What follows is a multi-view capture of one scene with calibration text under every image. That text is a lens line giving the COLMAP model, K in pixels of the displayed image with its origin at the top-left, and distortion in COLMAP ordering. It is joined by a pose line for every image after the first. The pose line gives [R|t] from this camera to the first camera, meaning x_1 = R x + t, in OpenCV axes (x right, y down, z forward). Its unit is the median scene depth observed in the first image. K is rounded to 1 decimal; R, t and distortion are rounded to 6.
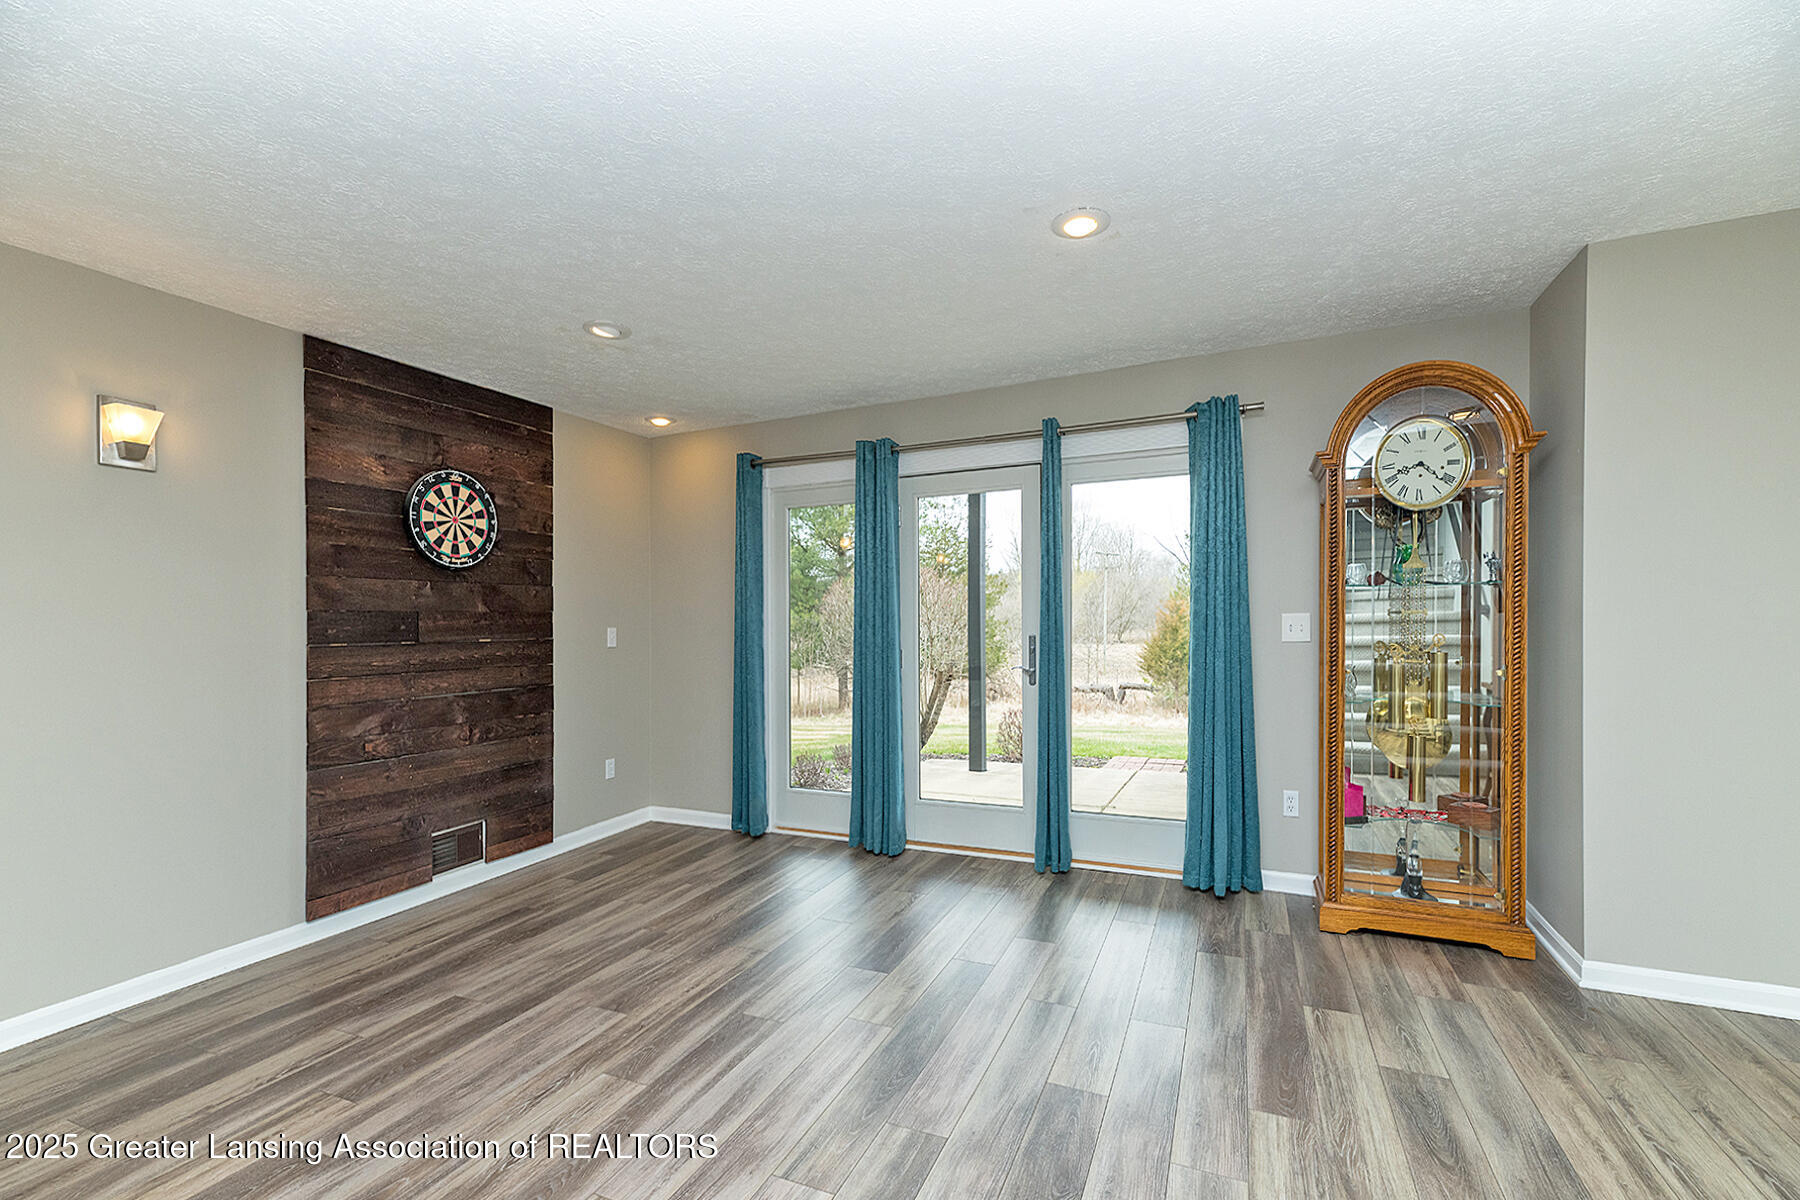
lens RADIAL K [[719.0, 0, 895.4], [0, 719.0, 628.1], [0, 0, 1]] dist [0.004092, 0.000306]
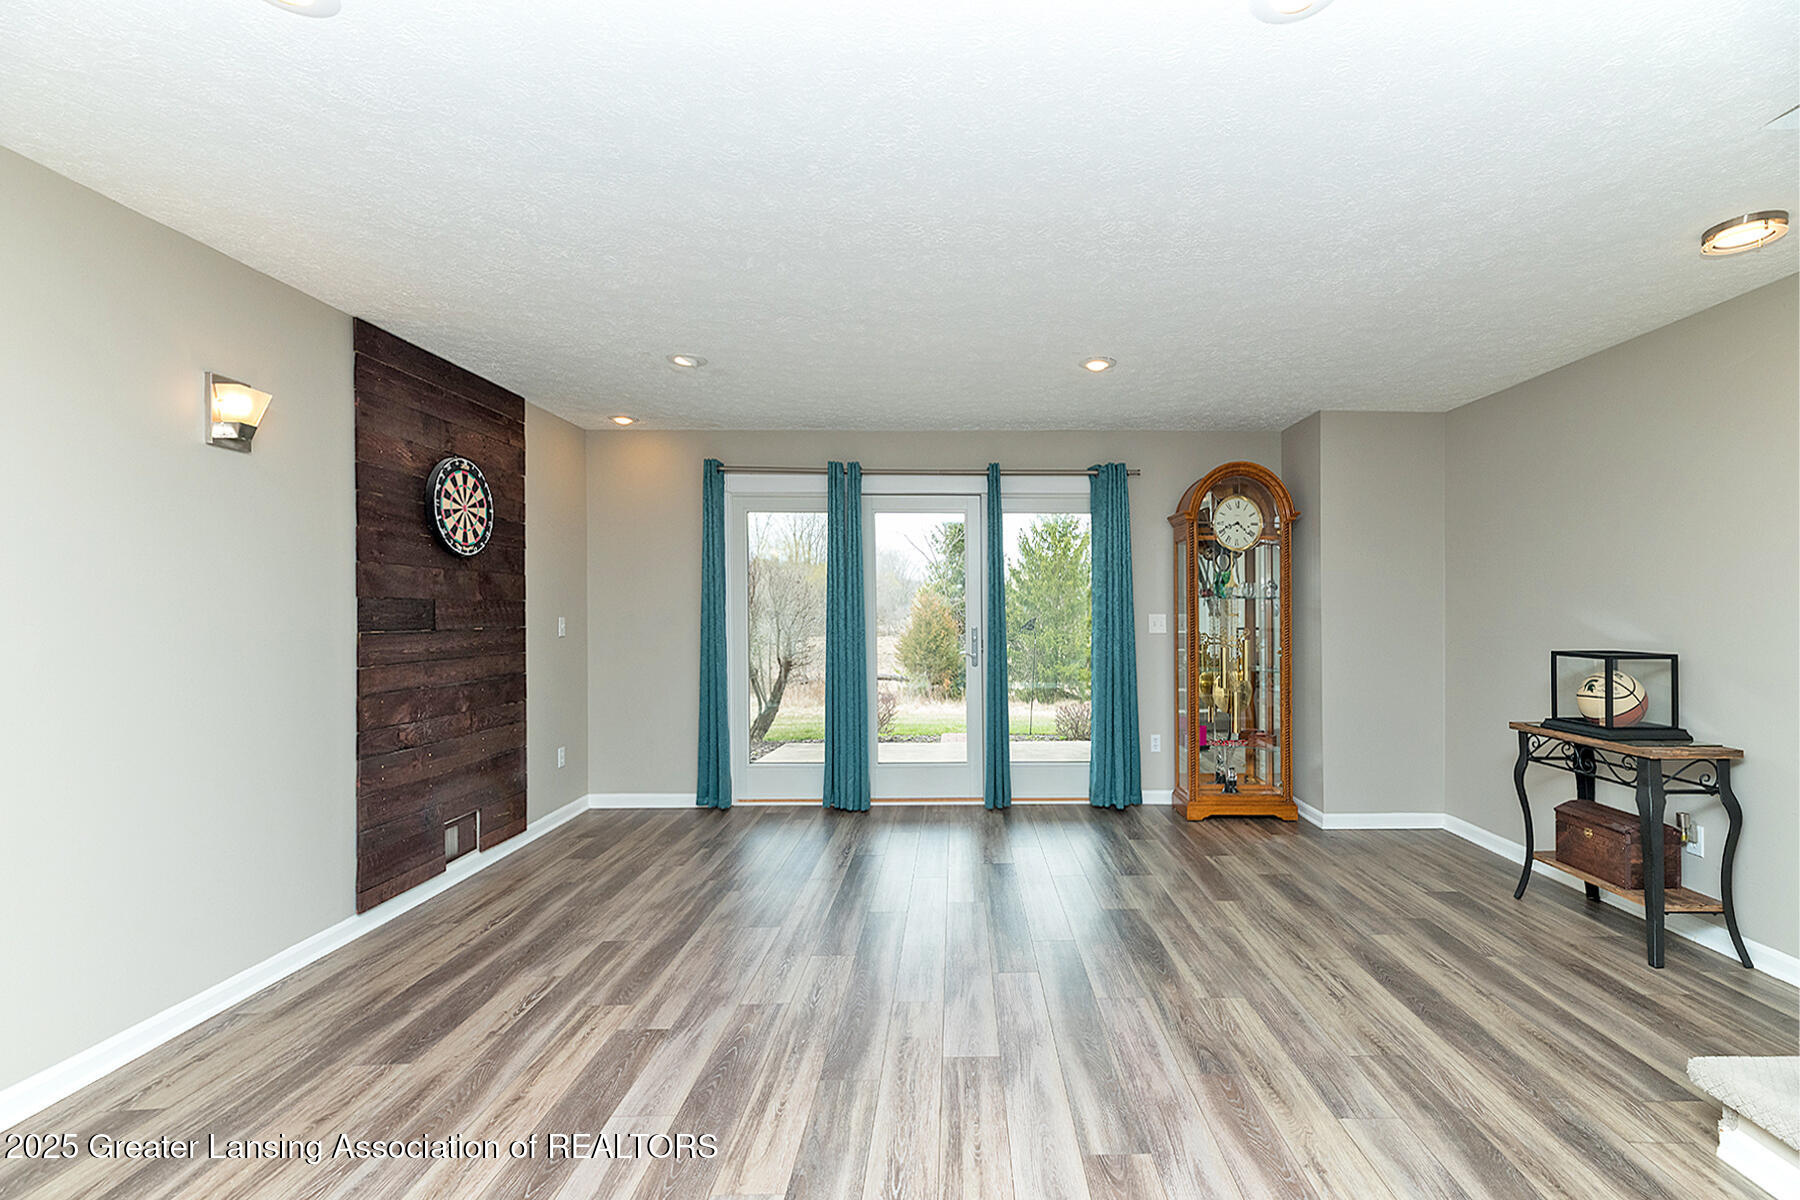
lens RADIAL K [[769.3, 0, 900.0], [0, 769.3, 600.0], [0, 0, 1]] dist [0.000658, 0.000278]
pose [[0.923285, 0.021488, 0.383515, -0.467548], [-0.011537, 0.999535, -0.028227, 0.000714], [-0.383943, 0.021637, 0.923103, -0.221046]]
